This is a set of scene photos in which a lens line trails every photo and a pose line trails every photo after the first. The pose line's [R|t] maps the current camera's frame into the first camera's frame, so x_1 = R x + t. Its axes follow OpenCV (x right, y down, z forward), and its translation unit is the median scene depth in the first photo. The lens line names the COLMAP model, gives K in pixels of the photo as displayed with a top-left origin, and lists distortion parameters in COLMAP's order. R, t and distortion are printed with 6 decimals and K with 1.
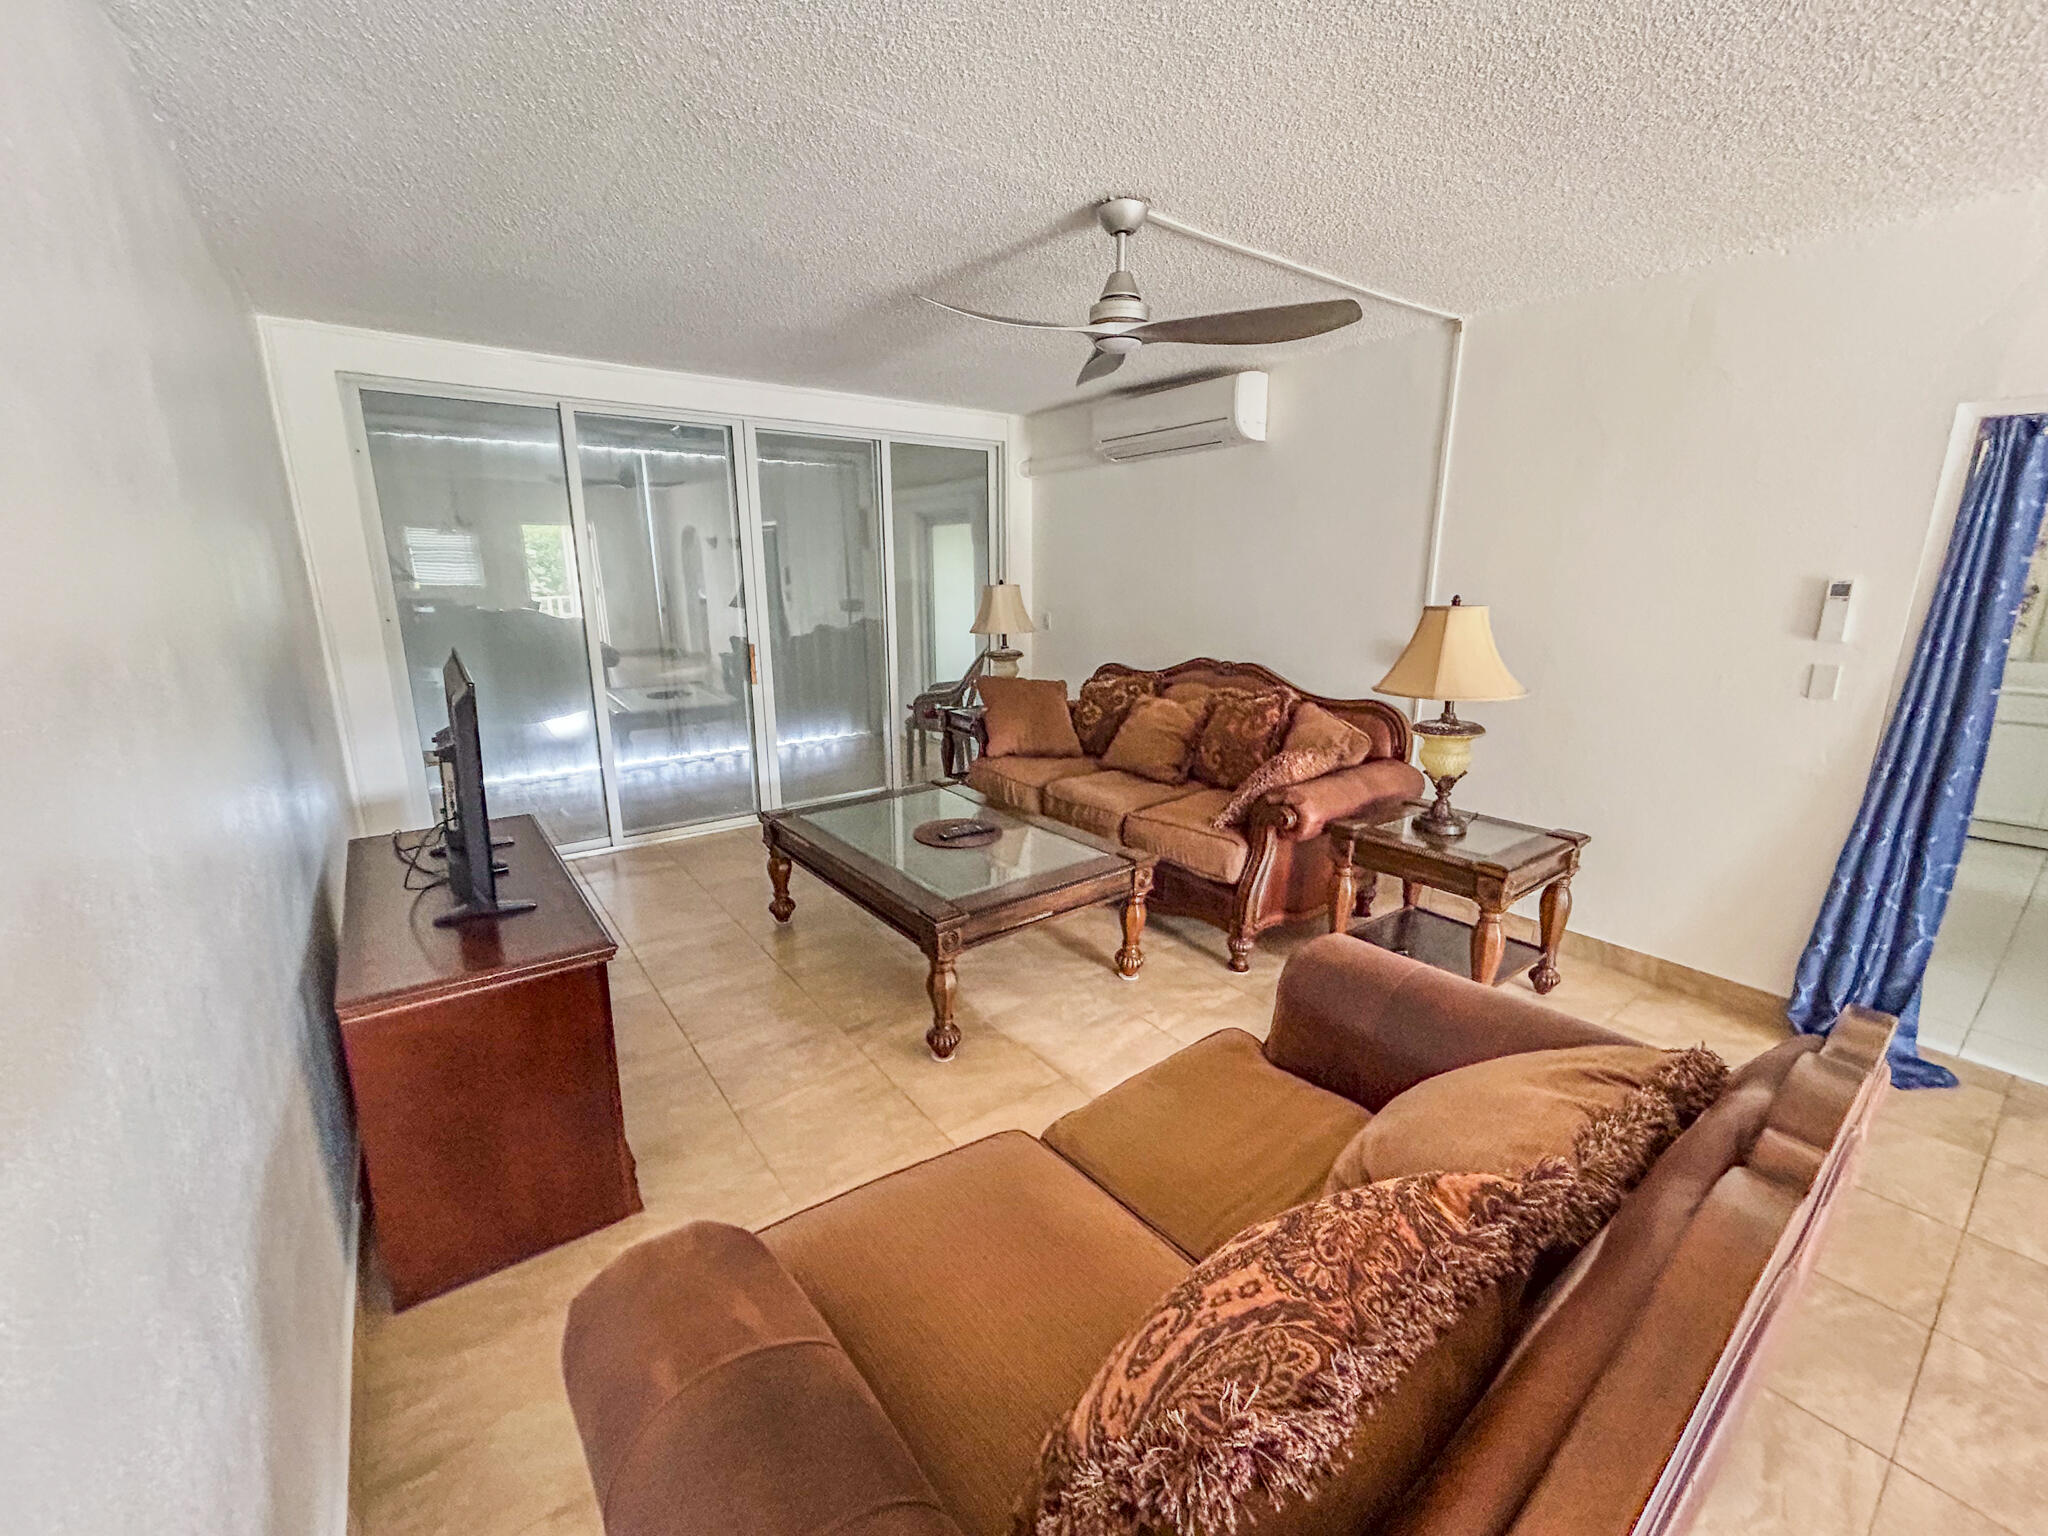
lens RADIAL K [[832.8, 0, 1024.0], [0, 832.8, 768.0], [0, 0, 1]] dist [-0.000493, -0.000021]
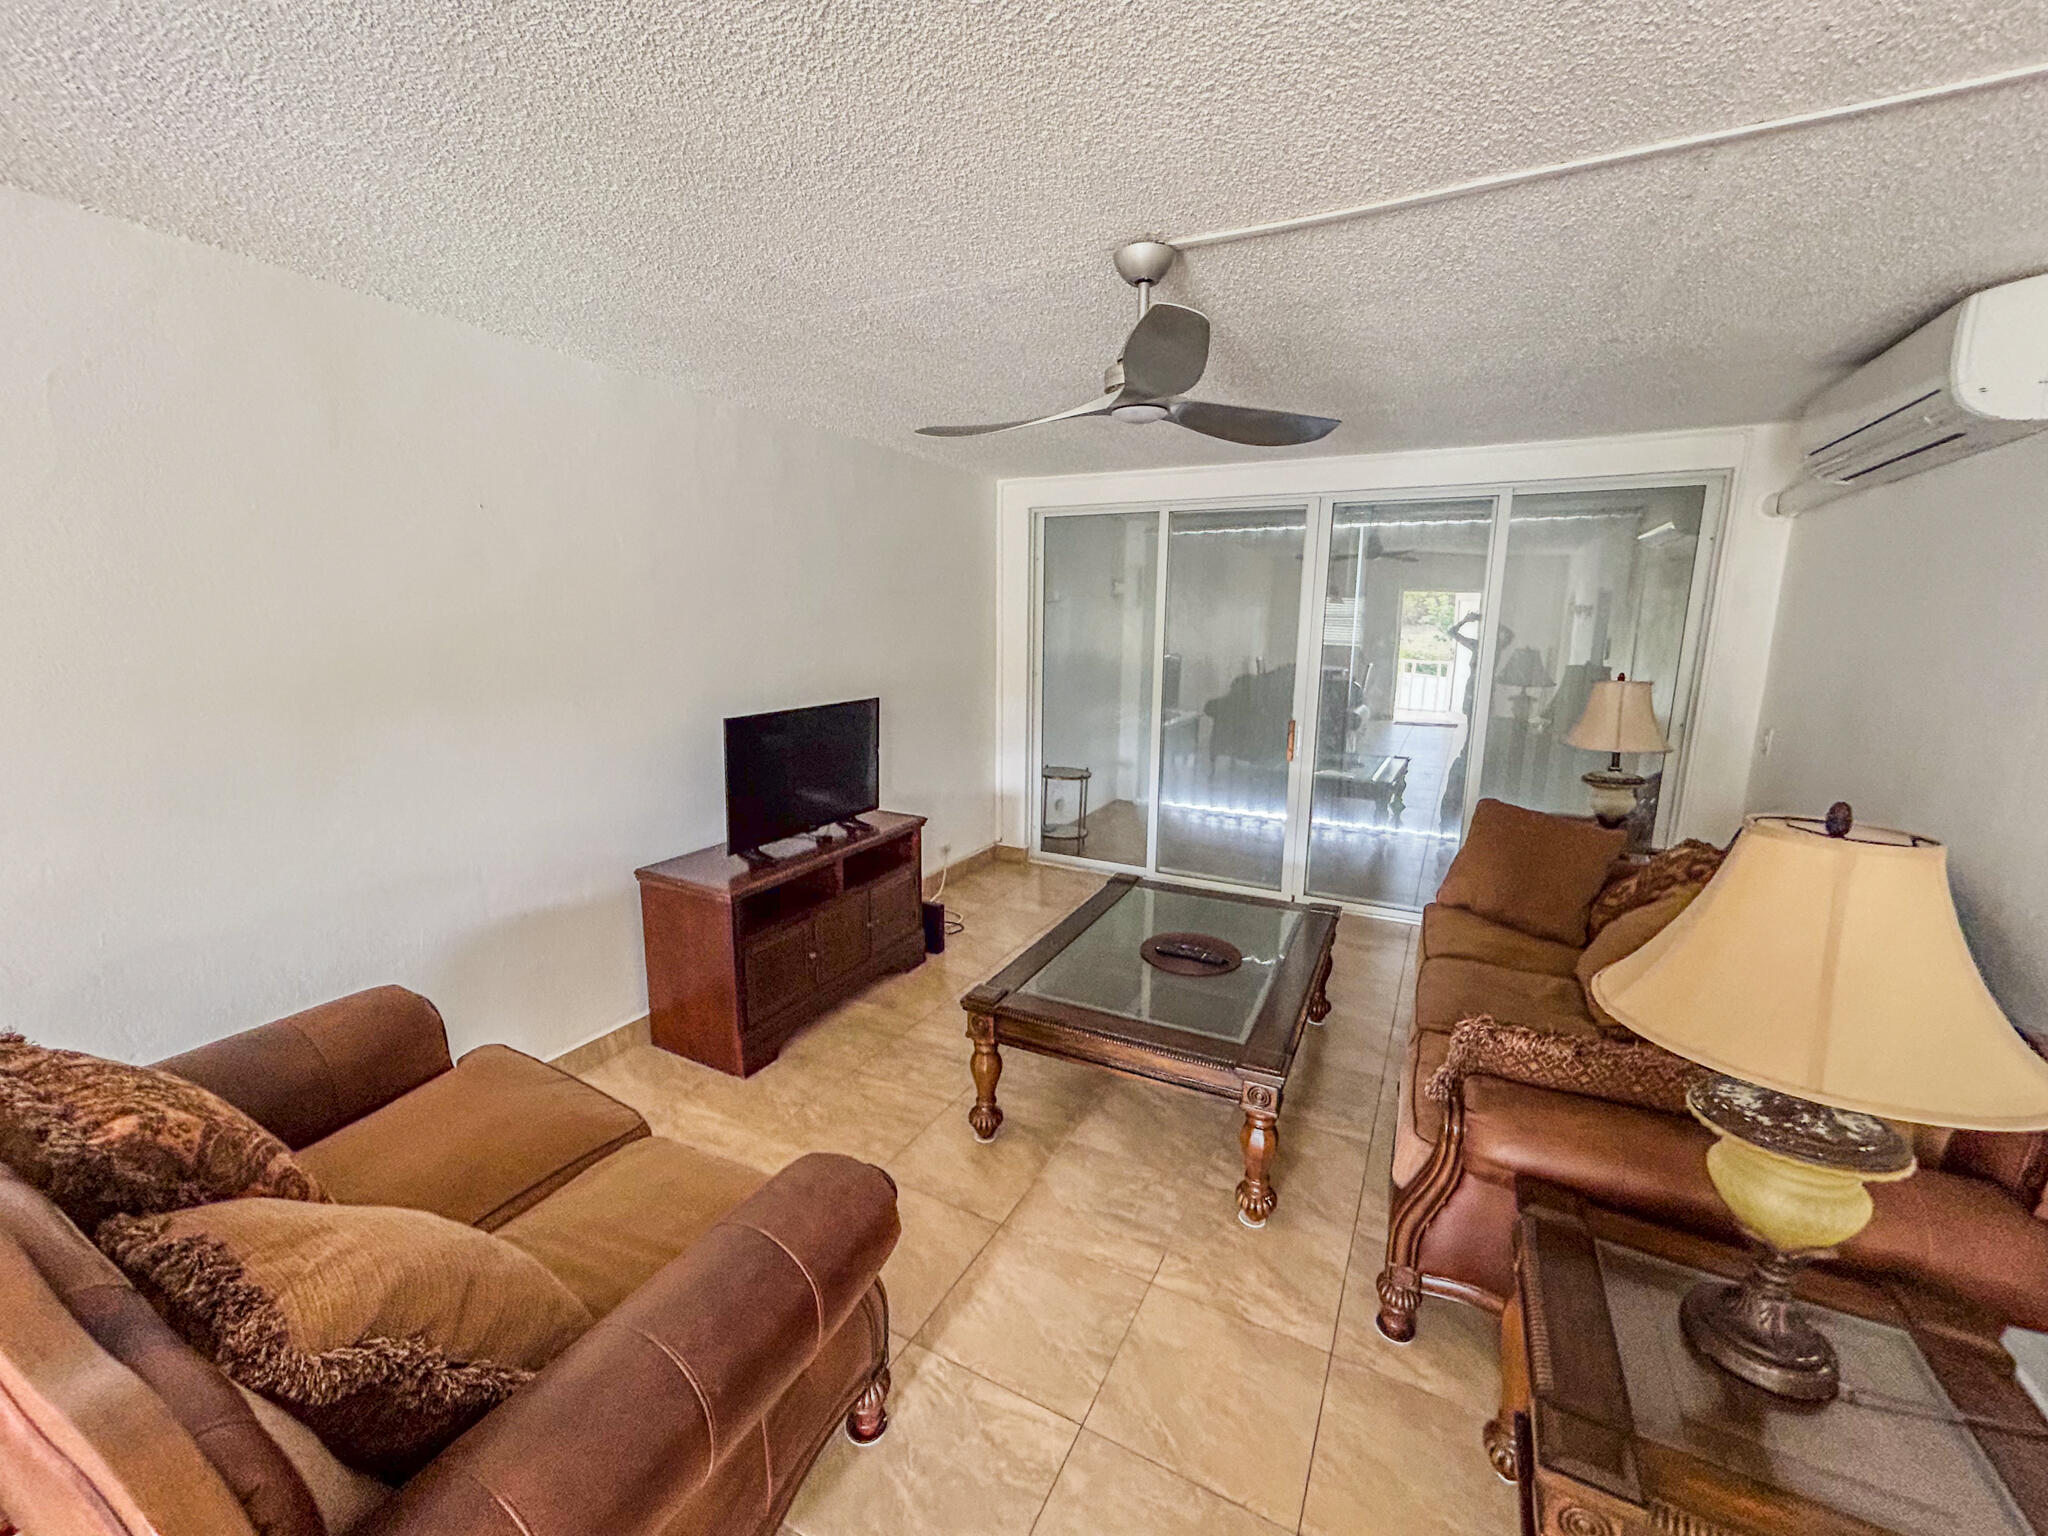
lens RADIAL K [[832.8, 0, 1024.0], [0, 832.8, 768.0], [0, 0, 1]] dist [-0.000493, -0.000021]
pose [[0.437782, 0.165161, -0.883781, 0.528302], [-0.220605, 0.972665, 0.072495, -0.123080], [0.871596, 0.163229, 0.462251, 0.355537]]
